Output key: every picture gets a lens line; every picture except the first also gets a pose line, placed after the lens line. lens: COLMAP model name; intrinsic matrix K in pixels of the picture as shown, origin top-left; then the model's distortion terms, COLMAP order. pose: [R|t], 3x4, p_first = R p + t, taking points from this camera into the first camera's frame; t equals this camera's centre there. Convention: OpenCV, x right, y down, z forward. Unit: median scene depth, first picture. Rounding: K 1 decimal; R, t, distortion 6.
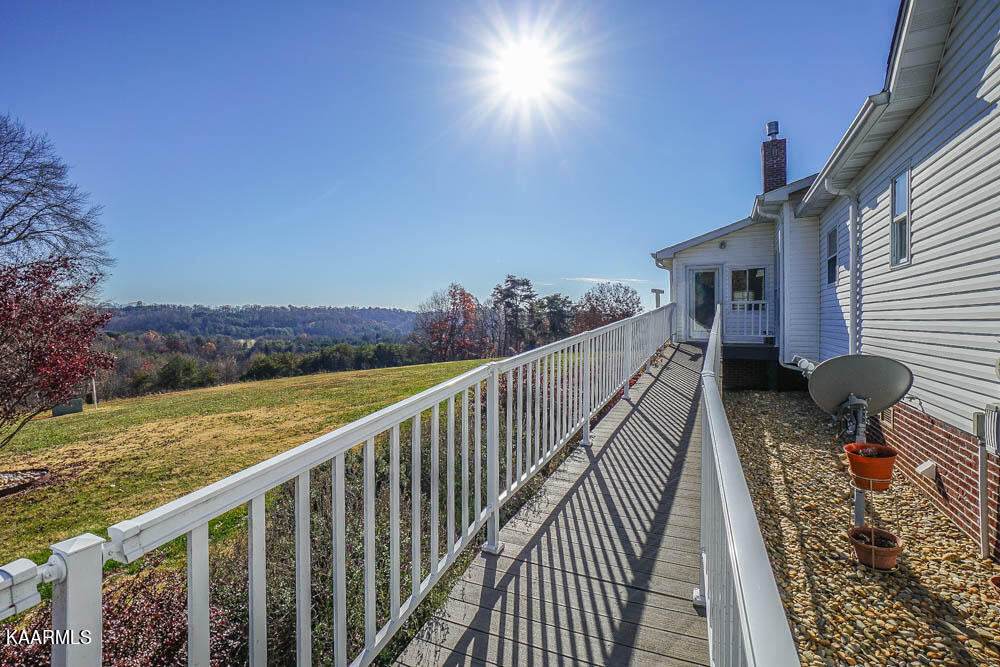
lens RADIAL K [[486.5, 0, 500.0], [0, 486.5, 333.5], [0, 0, 1]] dist [-0.003193, 0.000103]
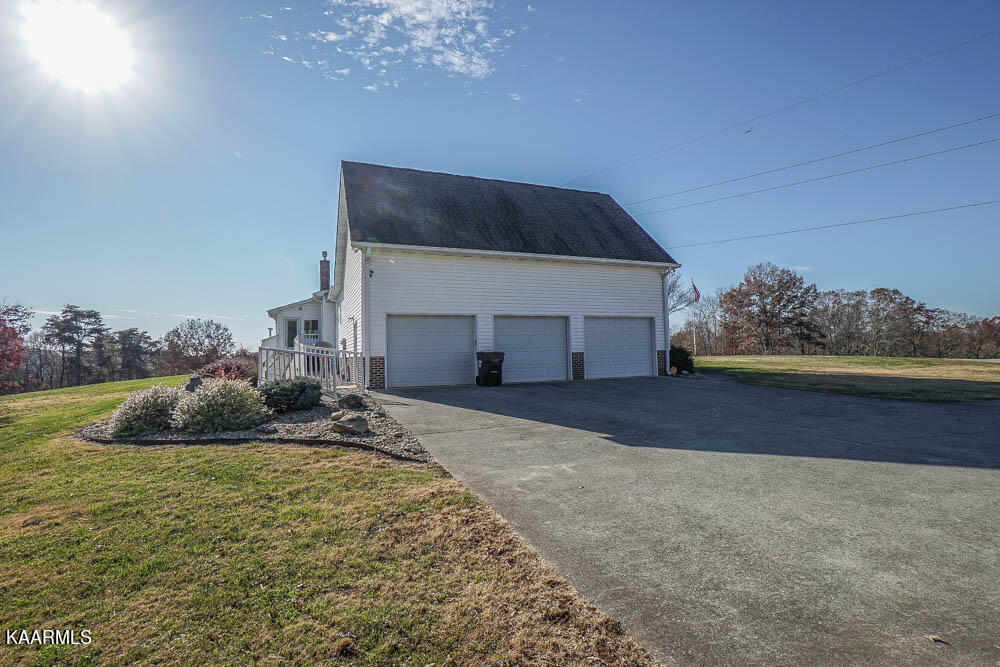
lens RADIAL K [[486.5, 0, 500.0], [0, 486.5, 333.5], [0, 0, 1]] dist [-0.003193, 0.000103]
pose [[0.697430, 0.024339, 0.716239, -0.064601], [0.033131, 0.997259, -0.066150, 0.013861], [-0.715887, 0.069865, 0.694712, -0.155403]]
